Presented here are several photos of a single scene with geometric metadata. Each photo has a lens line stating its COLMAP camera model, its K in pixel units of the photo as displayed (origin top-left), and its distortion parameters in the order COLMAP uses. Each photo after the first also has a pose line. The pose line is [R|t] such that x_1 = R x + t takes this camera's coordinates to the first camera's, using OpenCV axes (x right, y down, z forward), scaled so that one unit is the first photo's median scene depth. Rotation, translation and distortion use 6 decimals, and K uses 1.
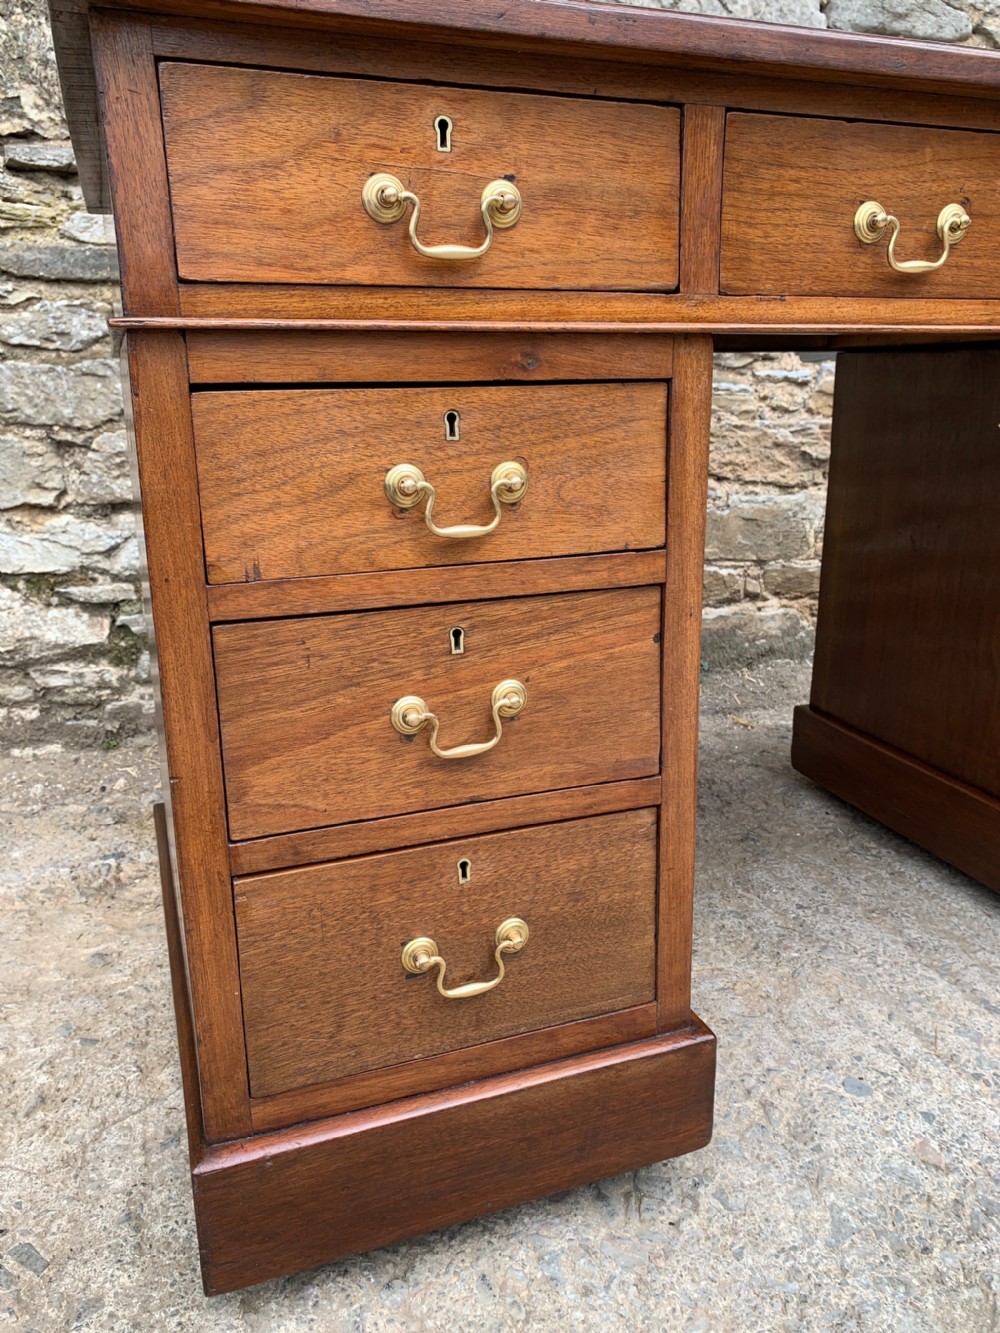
lens RADIAL K [[1026.1, 0, 497.5], [0, 1026.1, 657.0], [0, 0, 1]] dist [0.023997, -0.020502]
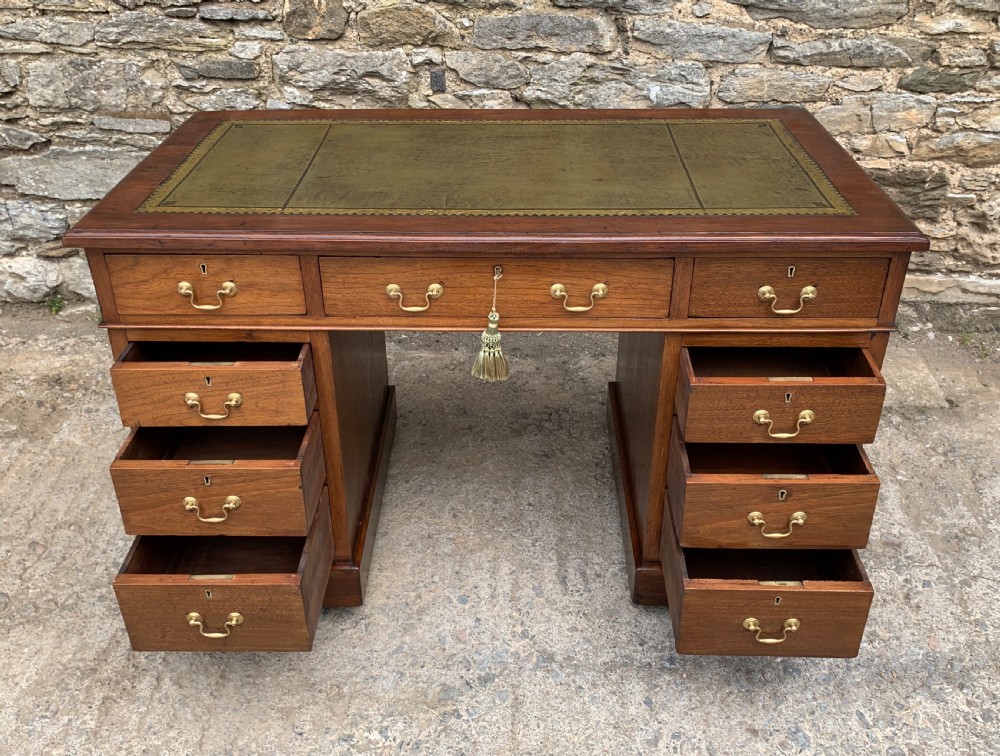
lens RADIAL K [[920.0, 0, 502.6], [0, 920.0, 347.8], [0, 0, 1]] dist [0.018259, 0.000000]
pose [[0.936955, 0.190859, -0.292726, 1.148763], [-0.103688, 0.951791, 0.288690, -0.862758], [0.333714, -0.240137, 0.911575, -0.822281]]
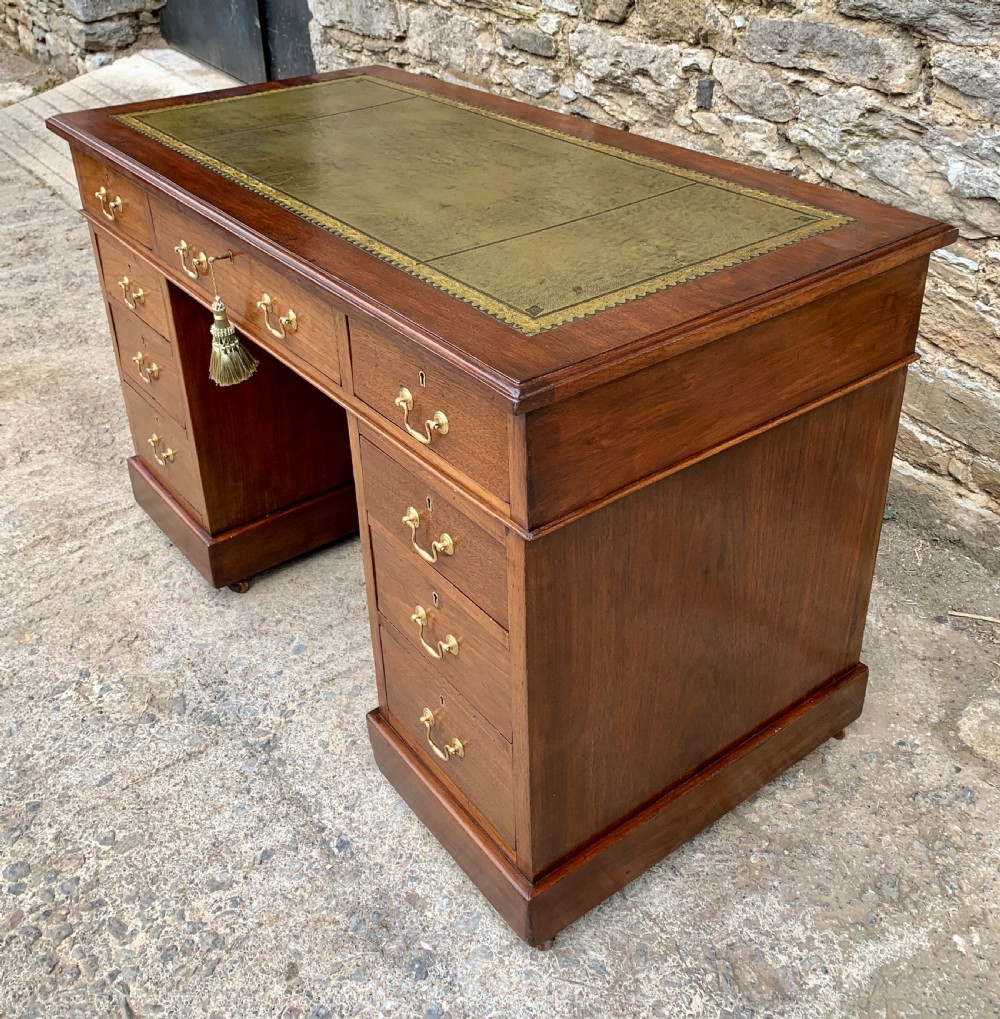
lens RADIAL K [[1091.7, 0, 496.4], [0, 1091.7, 419.1], [0, 0, 1]] dist [0.013482, 0.000000]
pose [[0.295455, 0.476330, -0.828140, 2.447907], [-0.229002, 0.876878, 0.422662, -1.138849], [0.927504, 0.064768, 0.368158, 0.718308]]
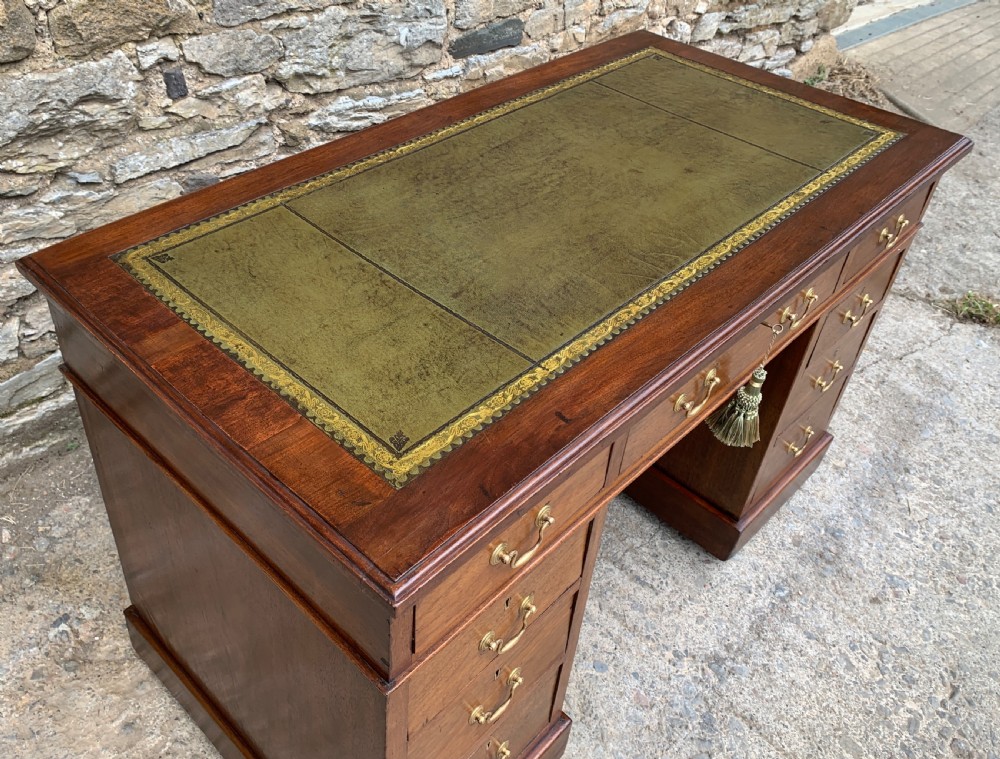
lens RADIAL K [[881.3, 0, 451.2], [0, 881.3, 333.9], [0, 0, 1]] dist [0.022593, -0.011595]
pose [[0.897484, -0.216541, 0.384230, -0.524901], [0.047246, 0.913365, 0.404391, -1.081197], [-0.438509, -0.344781, 0.829961, -0.066358]]
